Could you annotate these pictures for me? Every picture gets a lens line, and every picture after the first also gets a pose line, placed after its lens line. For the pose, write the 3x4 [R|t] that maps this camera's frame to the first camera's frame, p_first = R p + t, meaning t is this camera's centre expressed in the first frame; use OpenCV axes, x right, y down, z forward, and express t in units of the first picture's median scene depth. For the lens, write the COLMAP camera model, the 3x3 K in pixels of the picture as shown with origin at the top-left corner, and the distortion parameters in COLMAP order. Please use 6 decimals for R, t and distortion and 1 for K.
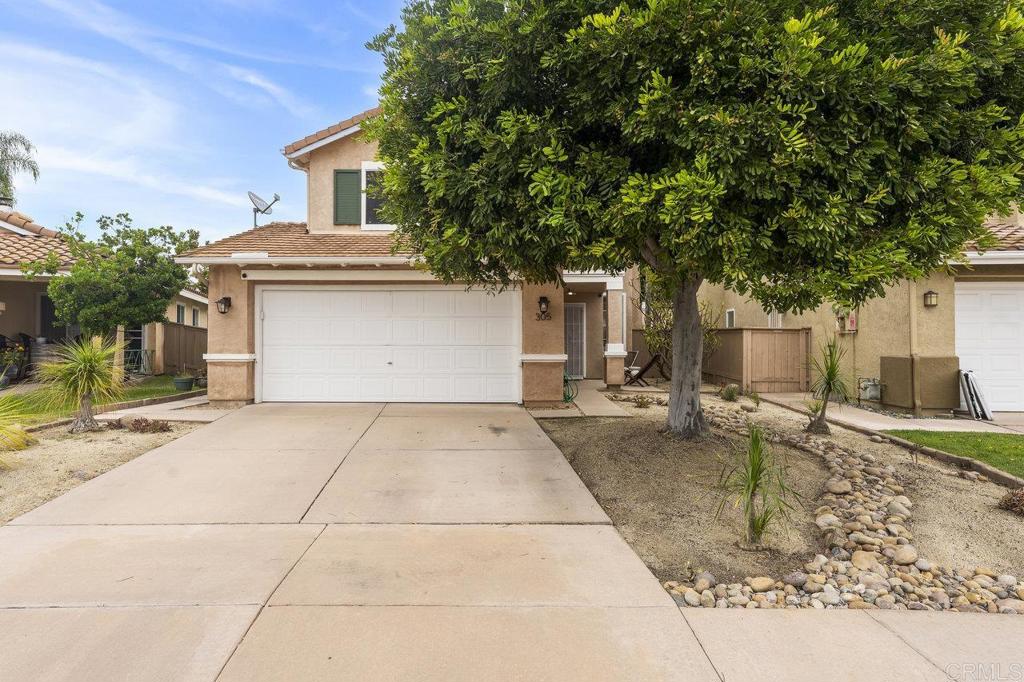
lens RADIAL K [[594.9, 0, 508.5], [0, 594.9, 342.5], [0, 0, 1]] dist [0.001018, -0.001360]
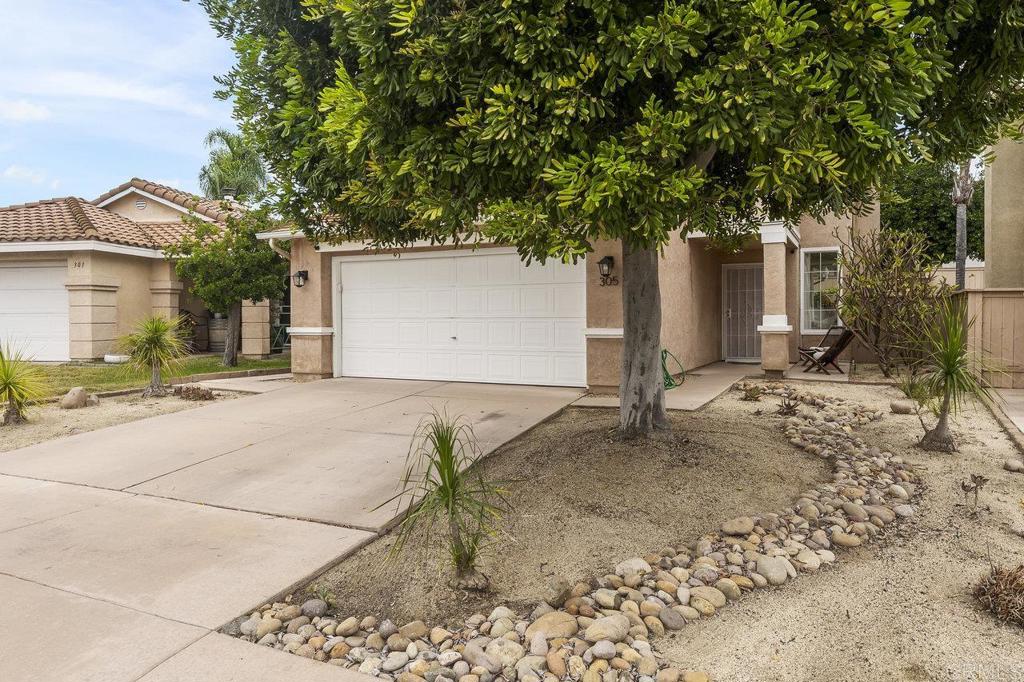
lens RADIAL K [[686.0, 0, 513.0], [0, 686.0, 334.4], [0, 0, 1]] dist [0.008744, 0.001165]
pose [[0.902709, 0.005346, -0.430218, 0.338725], [0.004705, 0.999740, 0.022296, 0.007133], [0.430225, -0.022151, 0.902450, 0.108031]]
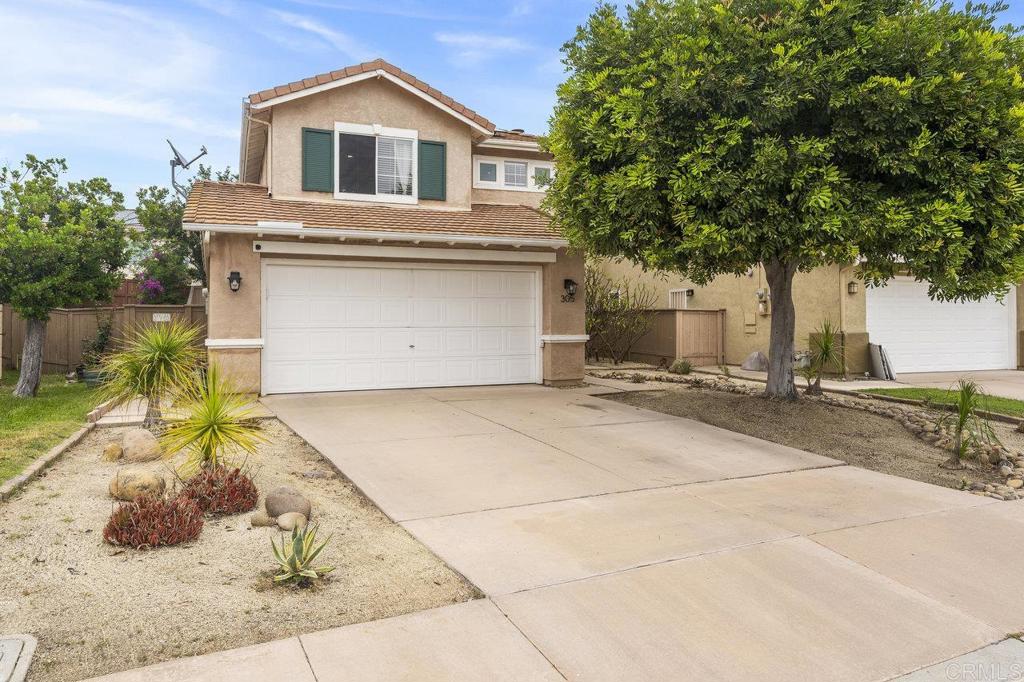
lens RADIAL K [[656.2, 0, 507.4], [0, 656.2, 321.8], [0, 0, 1]] dist [-0.006394, 0.003425]
pose [[0.921105, -0.004638, 0.389287, -0.479326], [0.005083, 0.999987, -0.000115, -0.003121], [-0.389282, 0.002084, 0.921116, -0.008344]]
